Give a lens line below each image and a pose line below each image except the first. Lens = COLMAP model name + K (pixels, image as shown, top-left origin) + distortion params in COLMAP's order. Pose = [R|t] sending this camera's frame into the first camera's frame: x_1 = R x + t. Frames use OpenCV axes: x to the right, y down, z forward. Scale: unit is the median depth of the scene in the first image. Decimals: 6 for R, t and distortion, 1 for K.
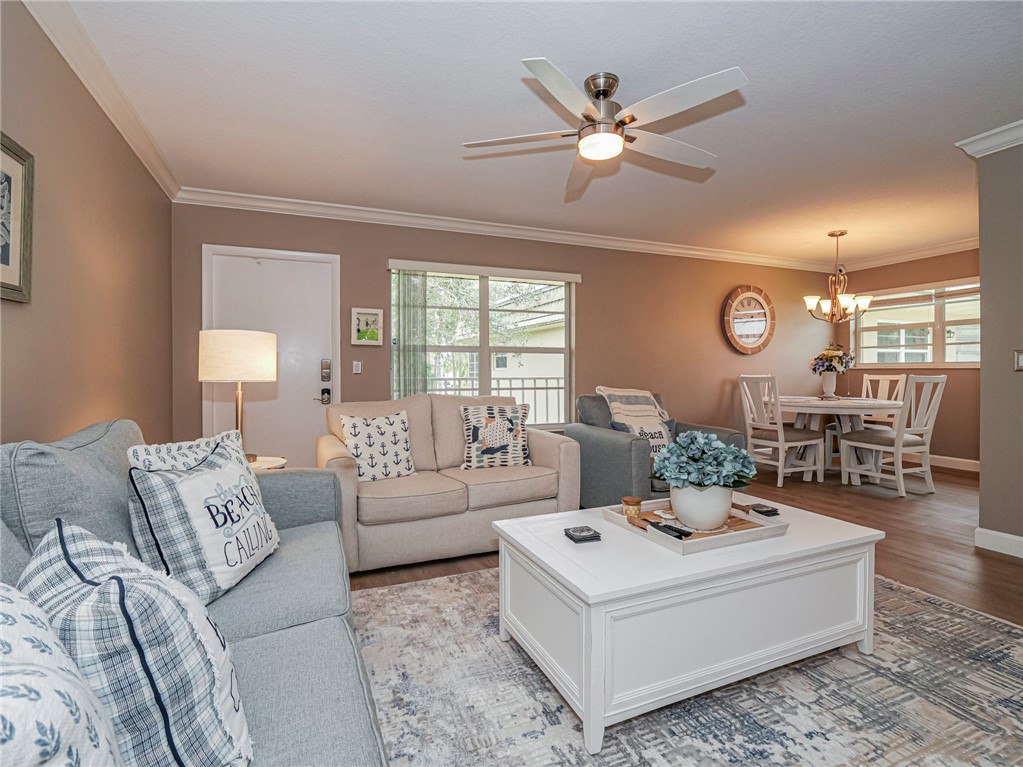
lens RADIAL K [[505.8, 0, 506.2], [0, 505.8, 379.1], [0, 0, 1]] dist [-0.014073, 0.001886]
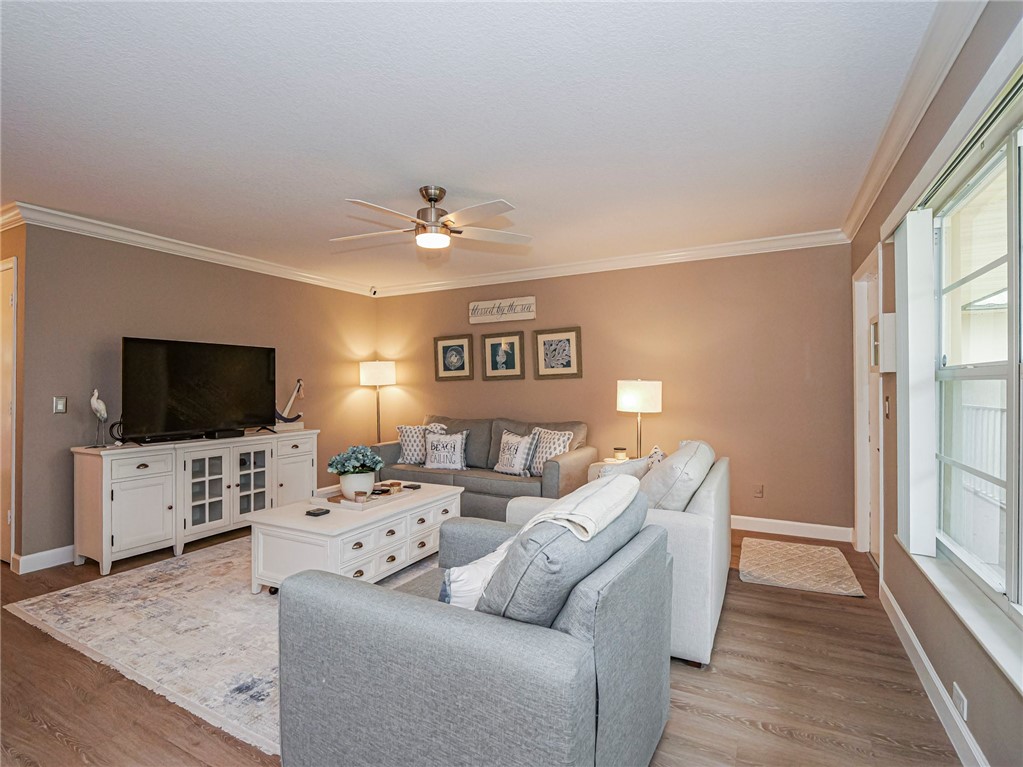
lens RADIAL K [[498.4, 0, 507.3], [0, 498.4, 385.8], [0, 0, 1]] dist [-0.009585, -0.000448]
pose [[-0.772165, 0.005443, -0.635399, 0.628754], [-0.004396, 0.999894, 0.013907, -0.075098], [0.635407, 0.013532, -0.772058, 1.549934]]
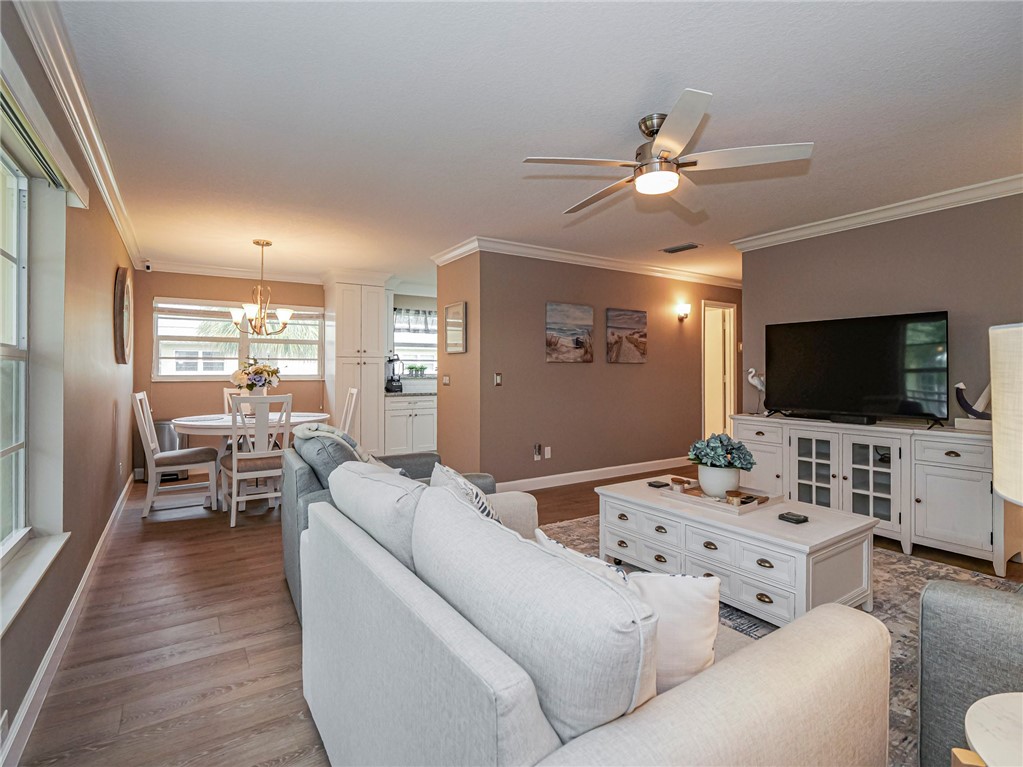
lens RADIAL K [[505.1, 0, 514.4], [0, 505.1, 368.6], [0, 0, 1]] dist [-0.009646, -0.000947]
pose [[-0.187583, 0.007422, 0.982221, -0.571194], [0.019862, 0.999796, -0.003761, -0.057413], [-0.982048, 0.018803, -0.187692, 1.091709]]
